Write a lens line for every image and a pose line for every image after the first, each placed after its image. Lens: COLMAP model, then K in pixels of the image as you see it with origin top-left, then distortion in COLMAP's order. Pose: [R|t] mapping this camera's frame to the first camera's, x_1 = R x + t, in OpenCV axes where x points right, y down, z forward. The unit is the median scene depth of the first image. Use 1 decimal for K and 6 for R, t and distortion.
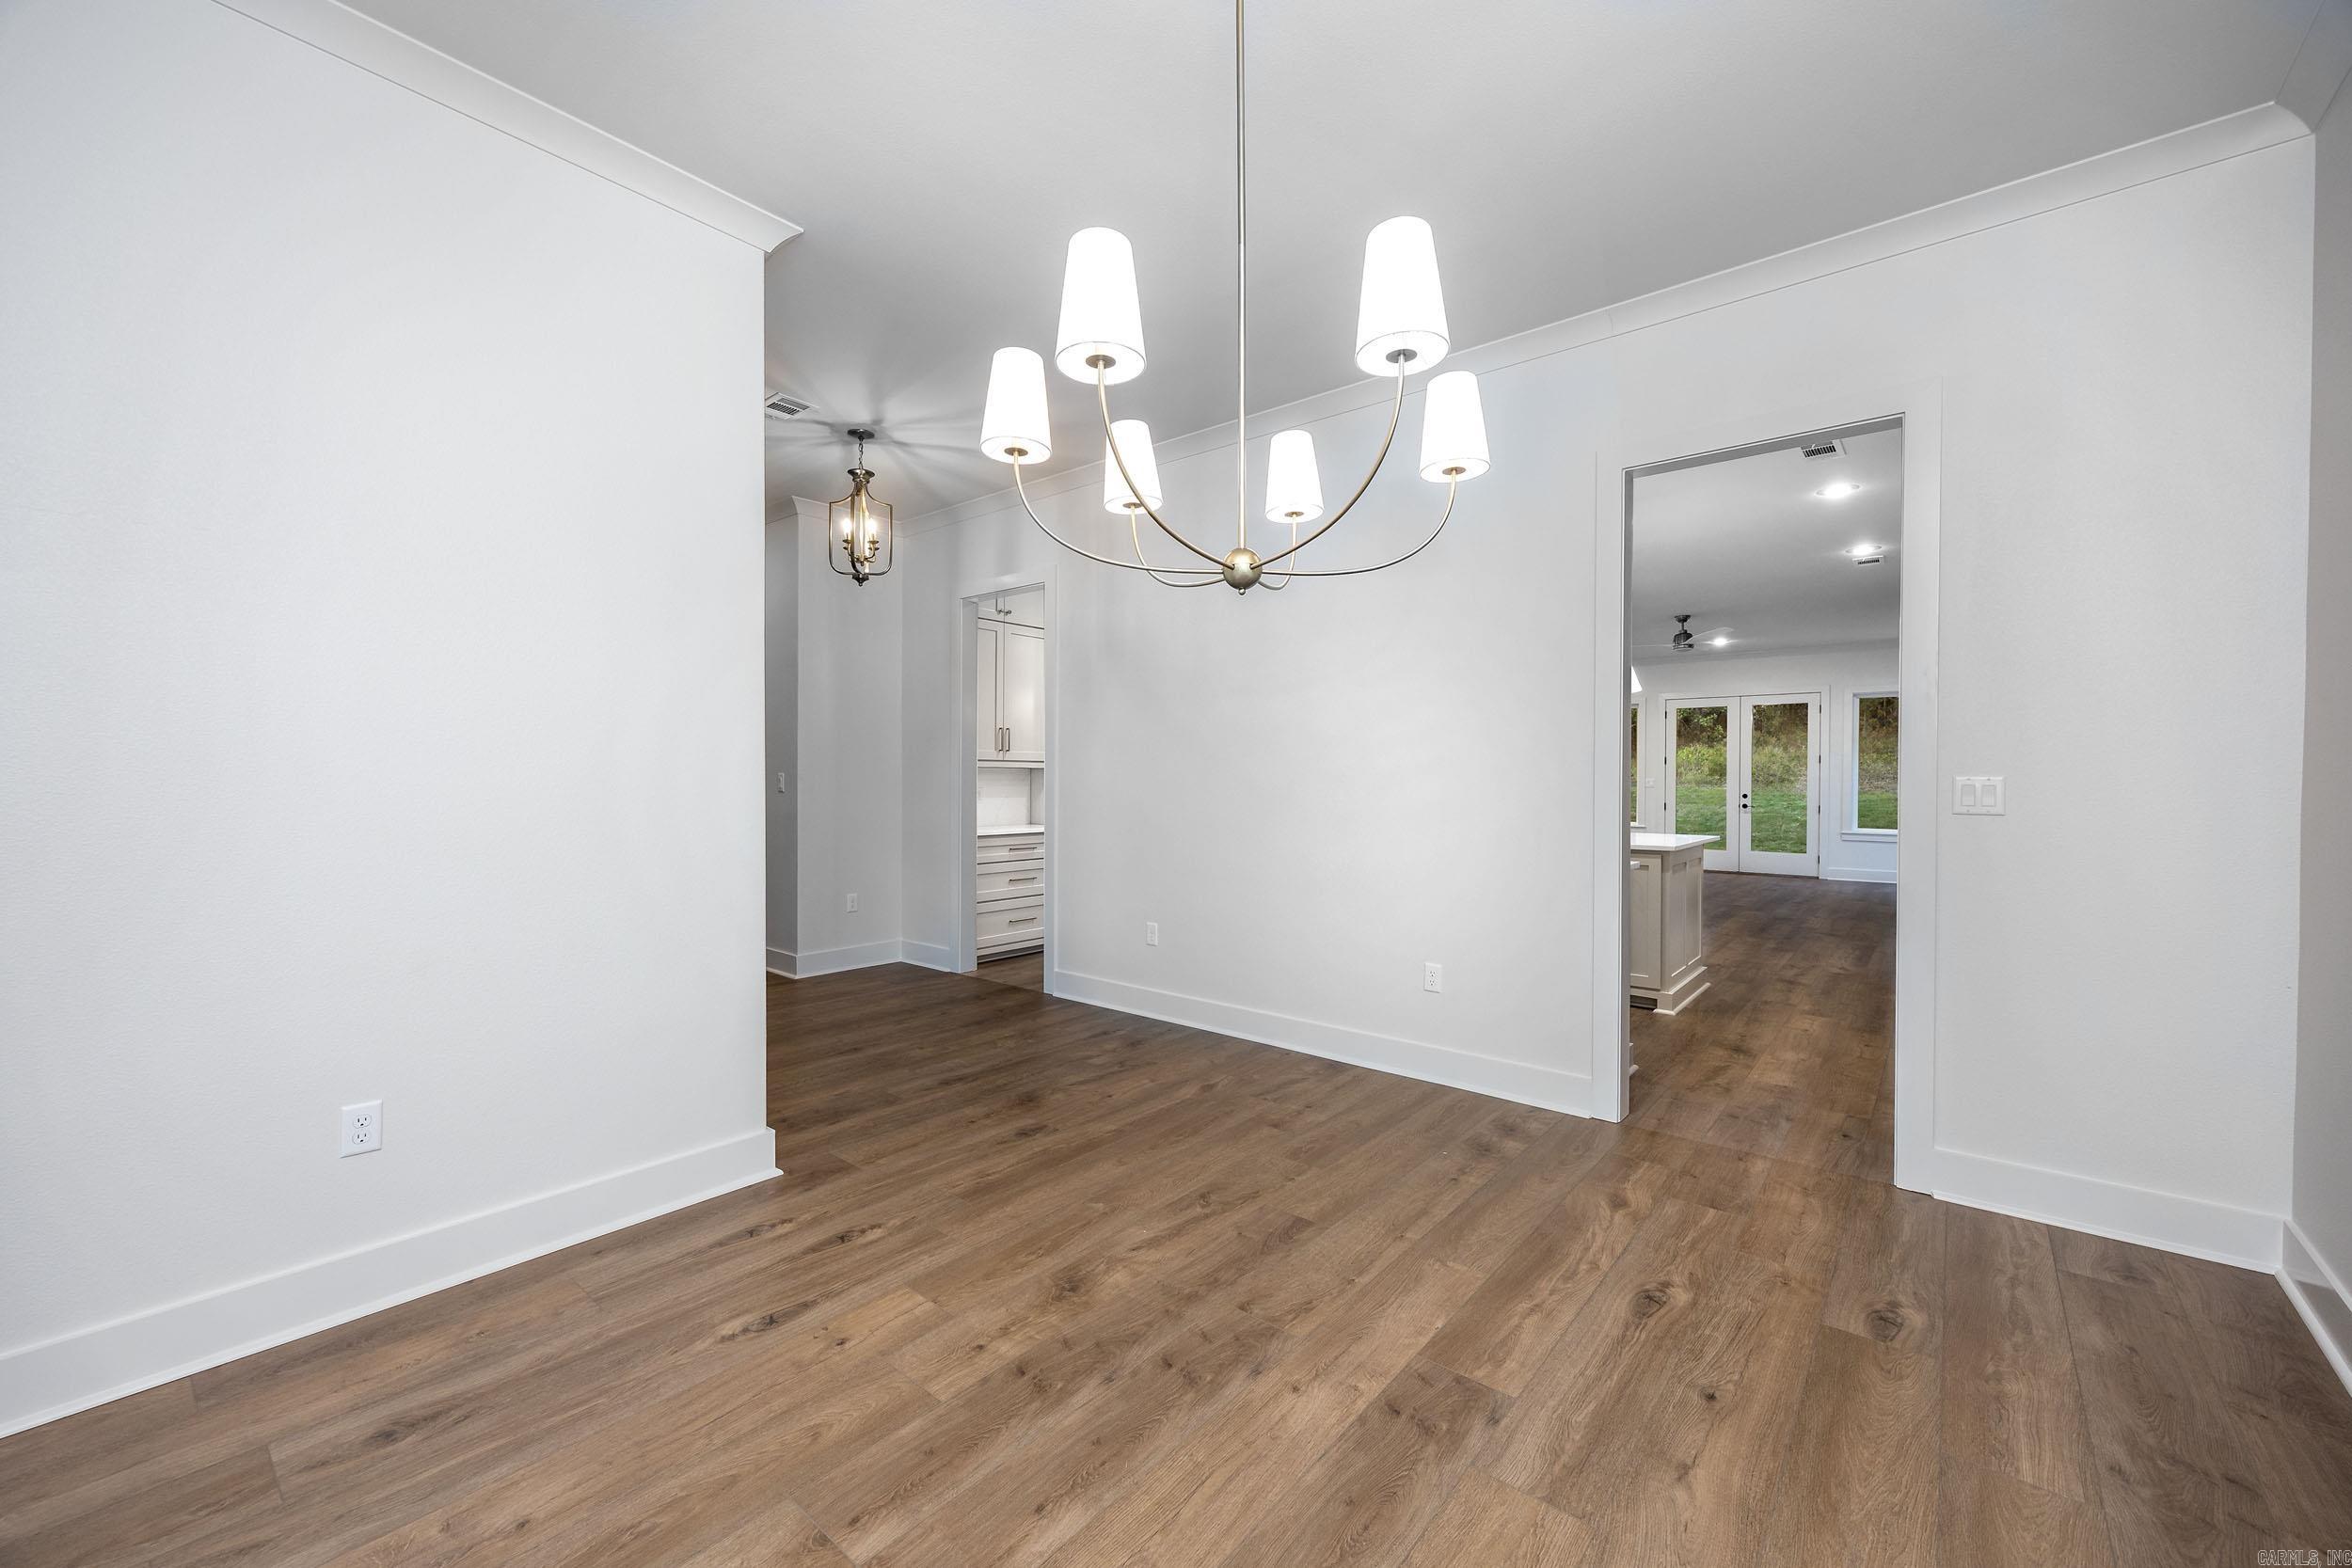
lens RADIAL K [[913.1, 0, 1198.0], [0, 913.1, 770.7], [0, 0, 1]] dist [0.000660, -0.000130]
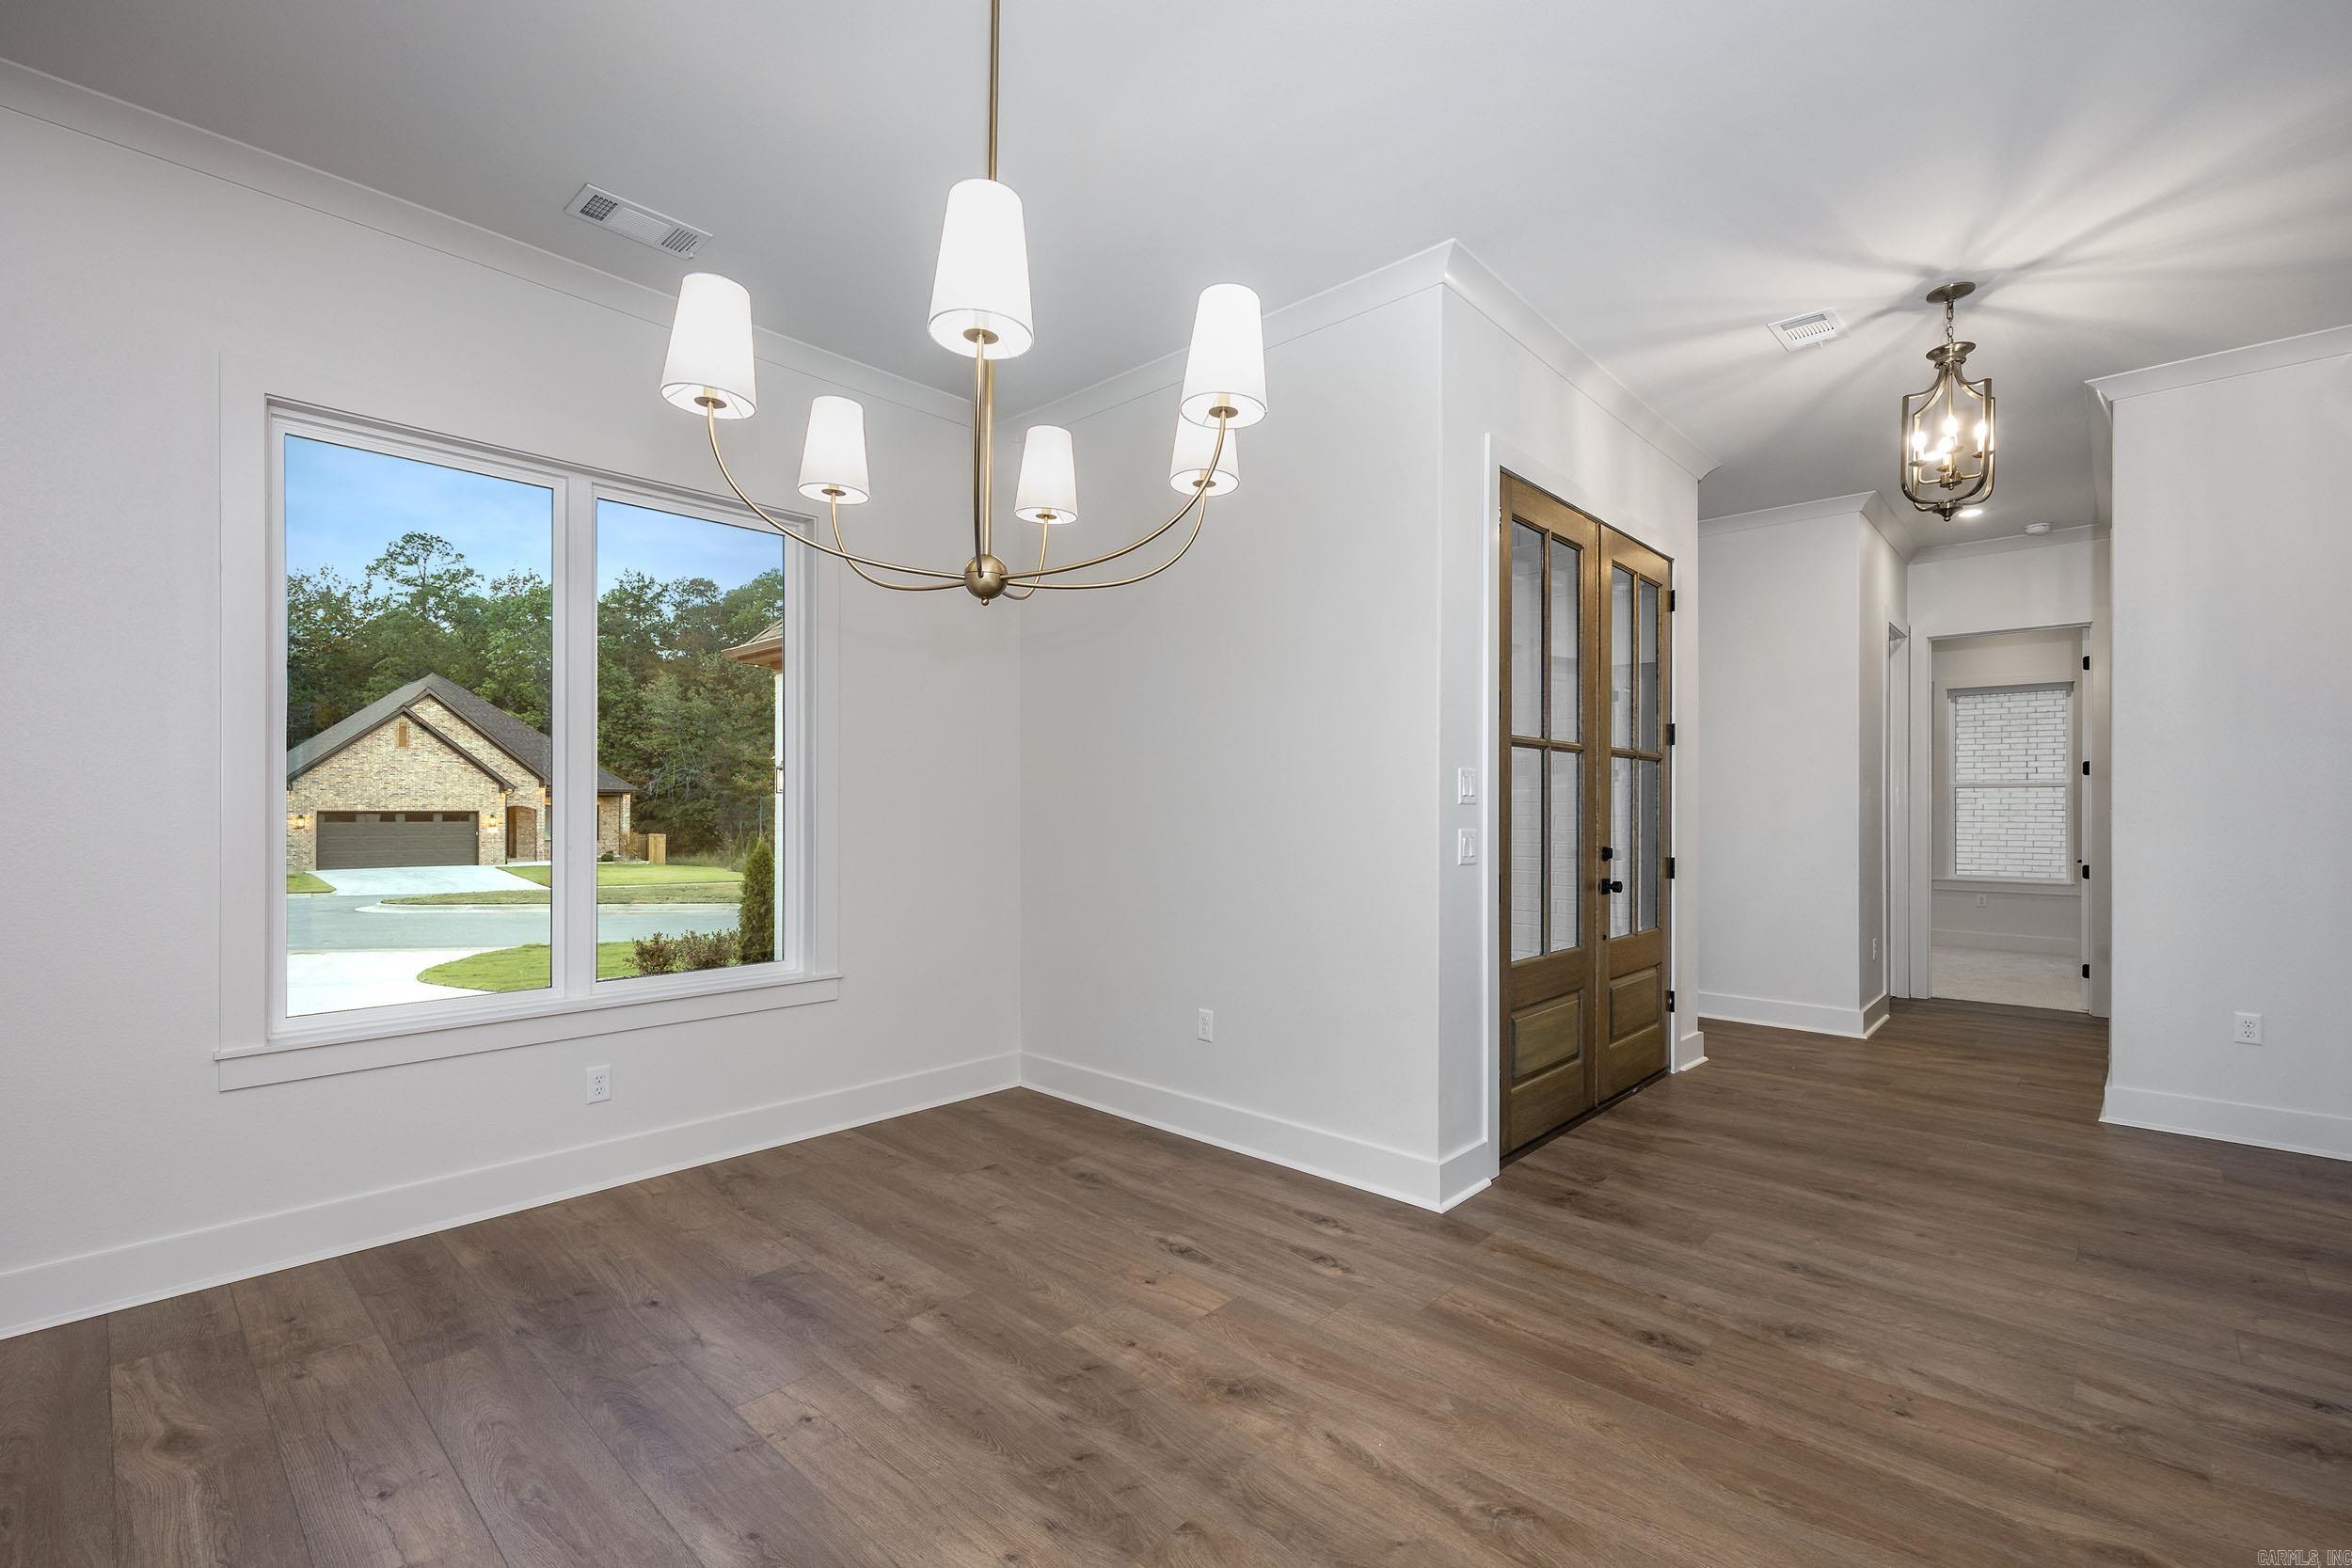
lens RADIAL K [[1022.1, 0, 1181.4], [0, 1022.1, 803.6], [0, 0, 1]] dist [0.002357, -0.000388]
pose [[-0.063478, -0.007835, -0.997952, 0.737621], [0.005408, 0.999952, -0.008195, 0.010243], [0.997969, -0.005917, -0.063433, 0.883994]]
